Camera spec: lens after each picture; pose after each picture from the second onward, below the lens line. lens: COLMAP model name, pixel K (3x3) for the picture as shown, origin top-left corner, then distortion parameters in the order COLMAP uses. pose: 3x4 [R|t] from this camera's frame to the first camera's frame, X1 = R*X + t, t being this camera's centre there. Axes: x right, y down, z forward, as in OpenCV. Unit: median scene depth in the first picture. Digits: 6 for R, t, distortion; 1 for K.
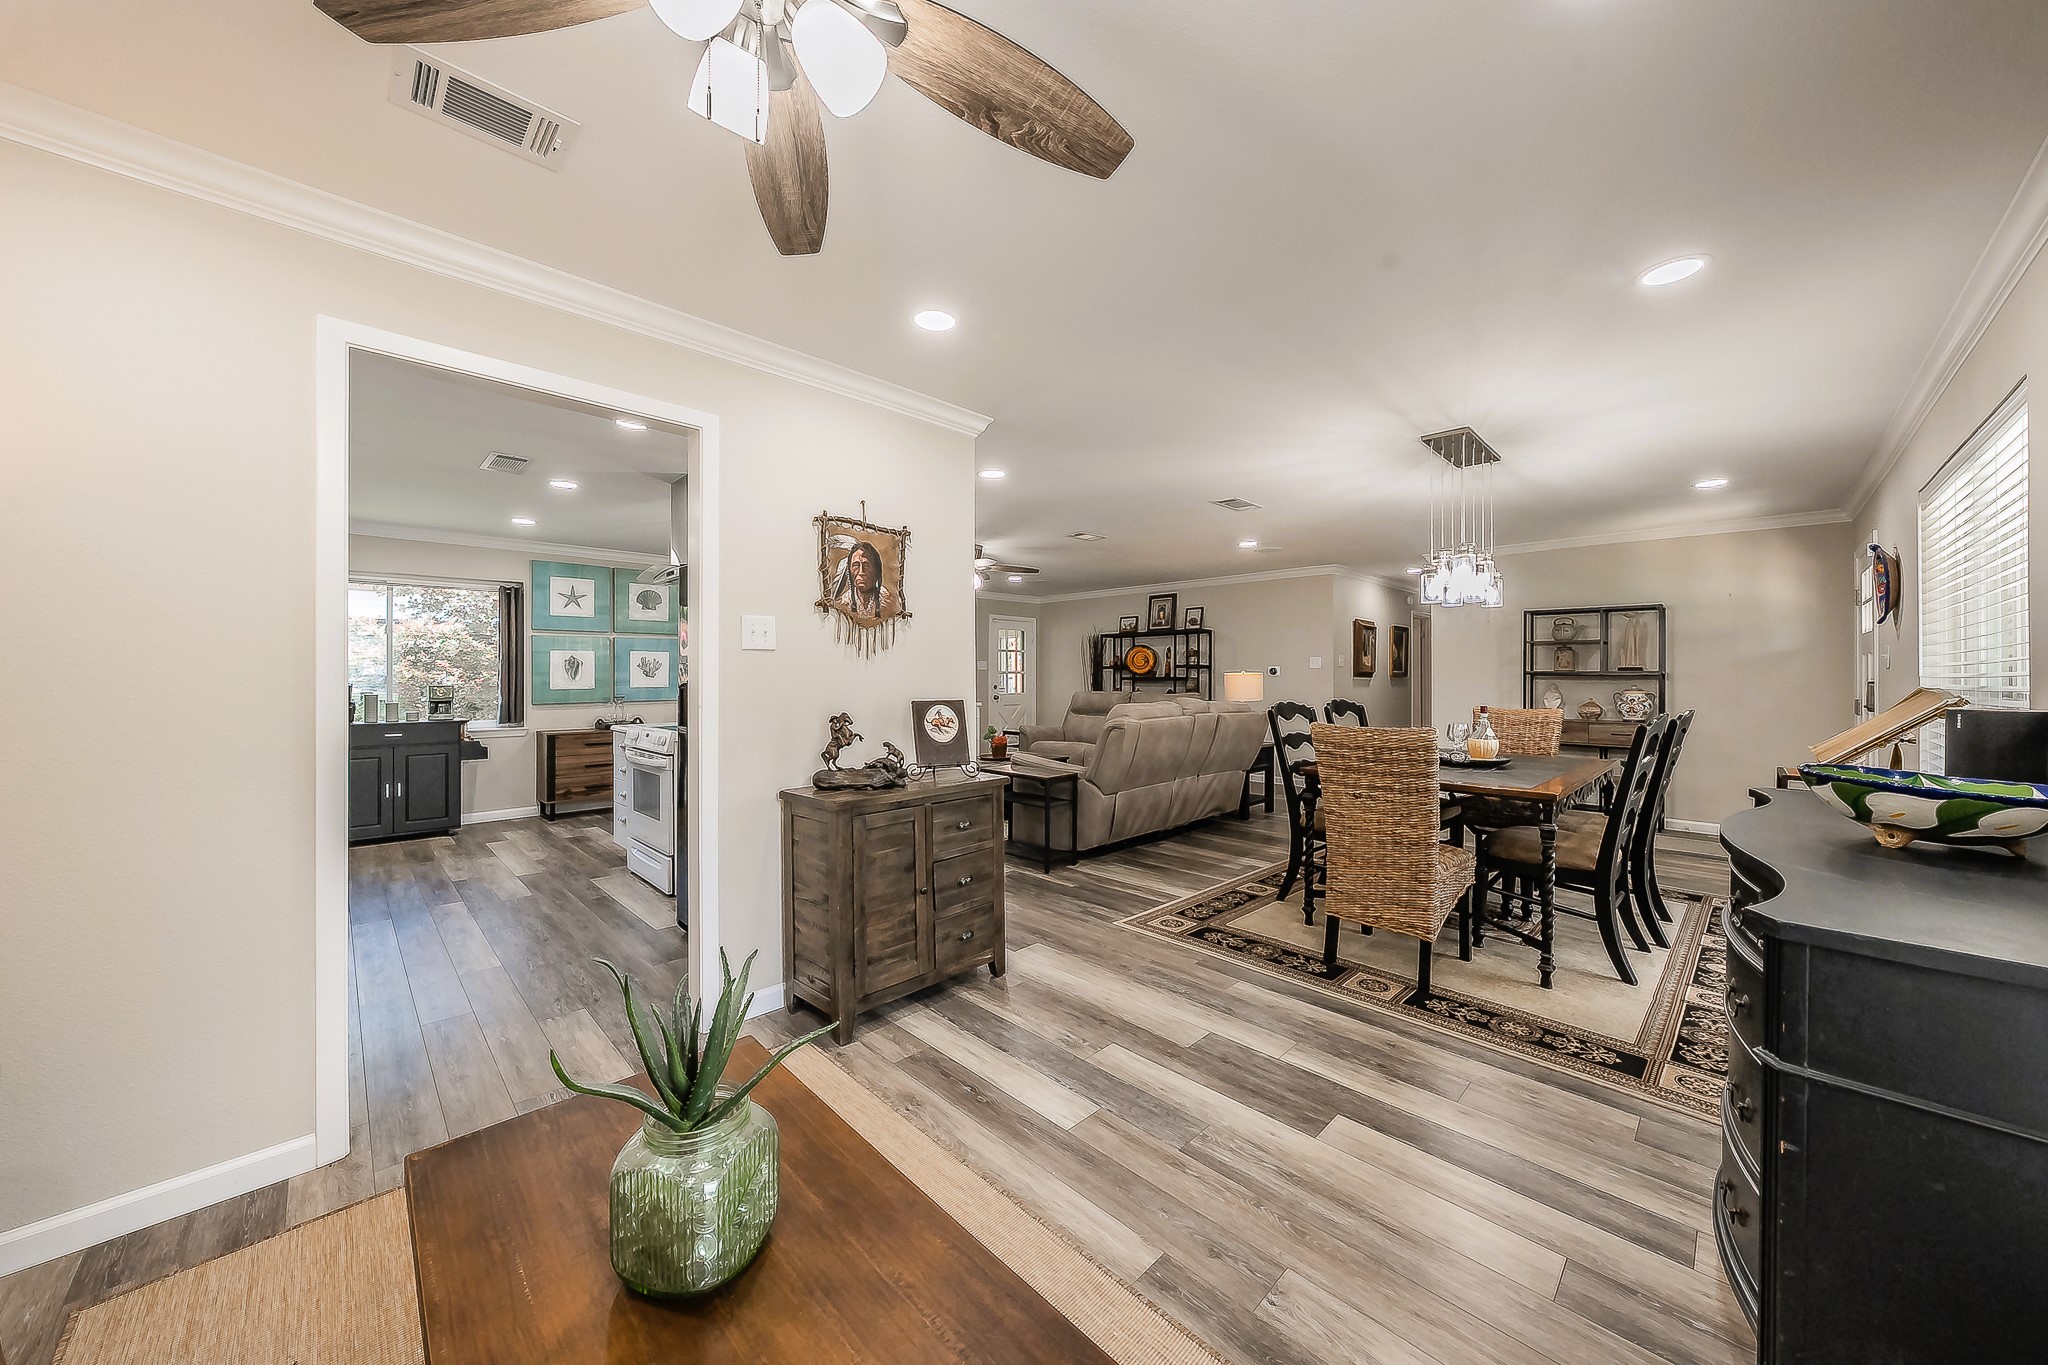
lens RADIAL K [[695.8, 0, 1042.4], [0, 695.8, 674.5], [0, 0, 1]] dist [-0.003962, 0.000158]
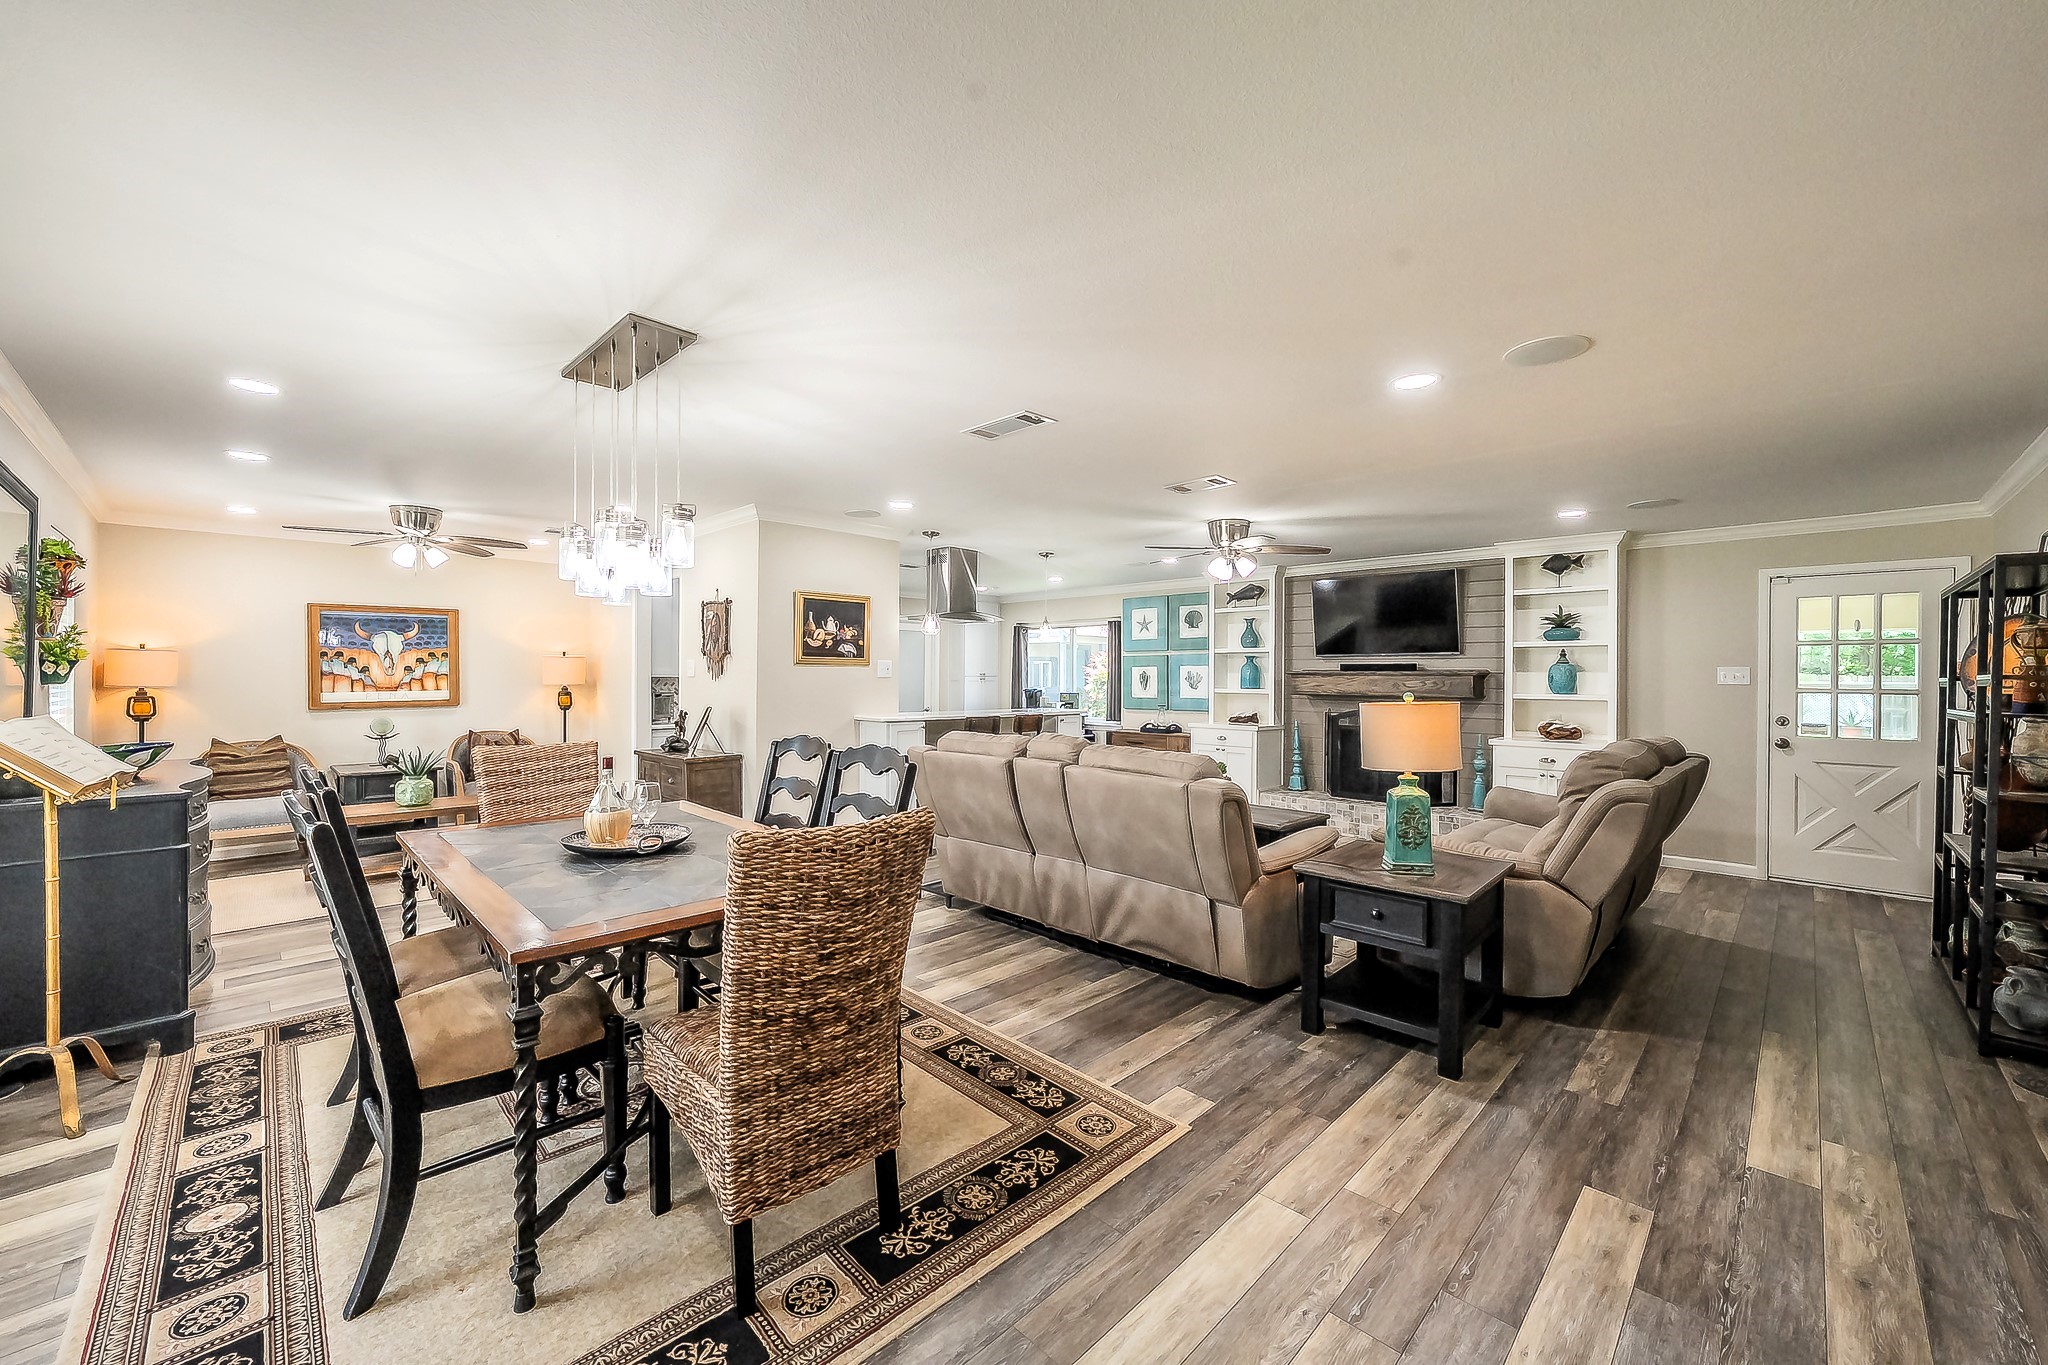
lens RADIAL K [[803.4, 0, 1005.0], [0, 803.4, 677.2], [0, 0, 1]] dist [0.000168, 0.000108]
pose [[-0.008499, -0.000354, -0.999964, 0.735661], [-0.004717, 0.999989, -0.000314, -0.014382], [0.999953, 0.004714, -0.008500, 0.741265]]
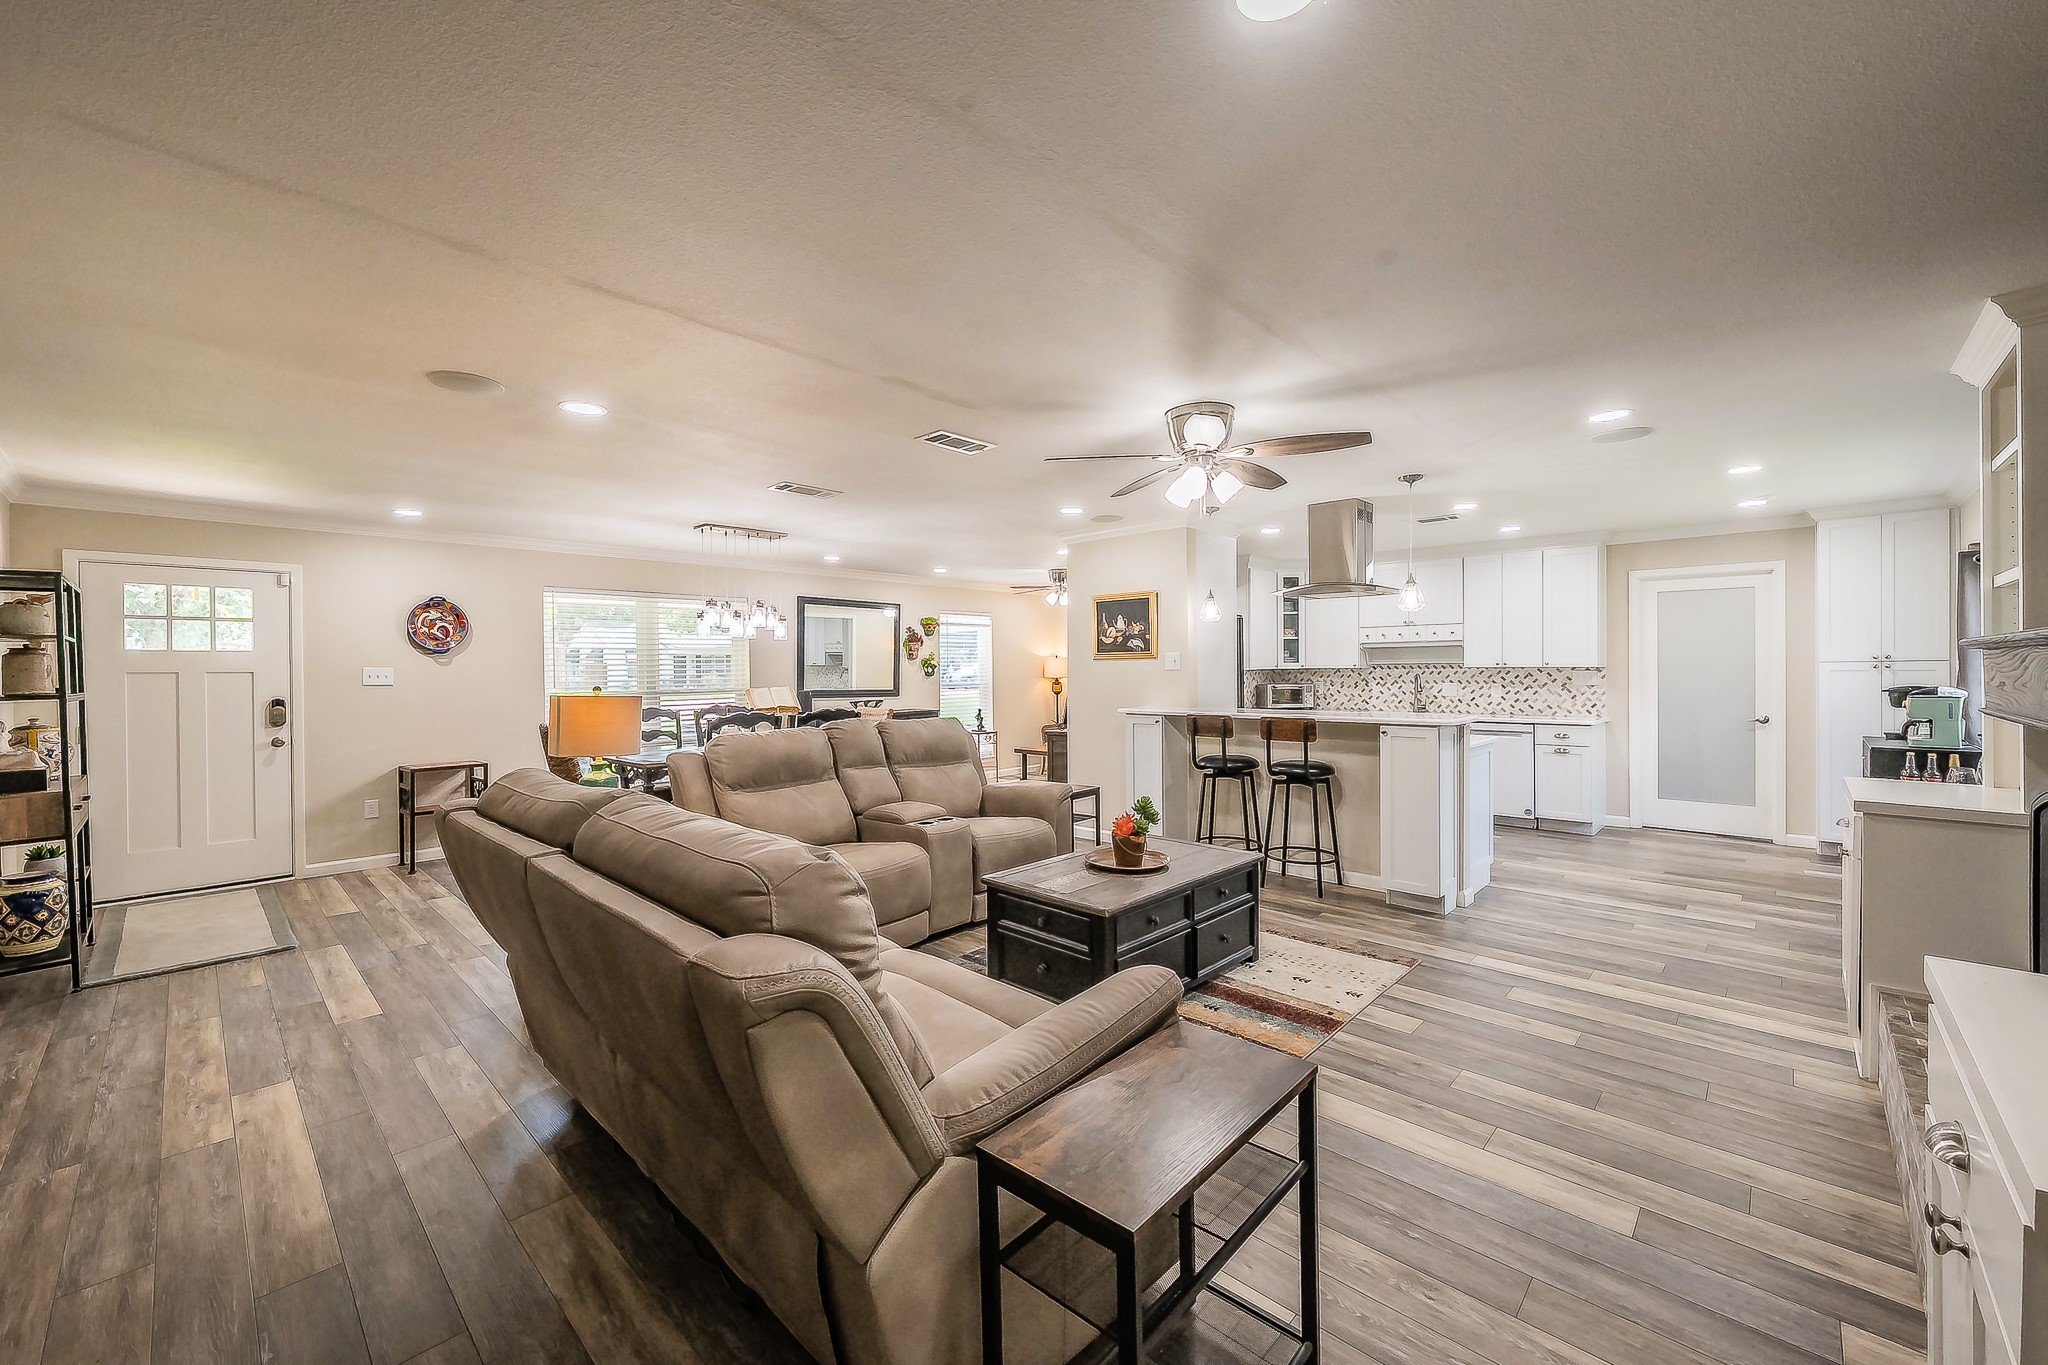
lens RADIAL K [[803.4, 0, 1034.1], [0, 803.4, 668.8], [0, 0, 1]] dist [0.000168, 0.000108]
pose [[-0.999675, 0.009114, -0.023810, 0.013575], [0.009169, 0.999956, -0.002181, -0.014277], [0.023789, -0.002398, -0.999714, 1.481247]]
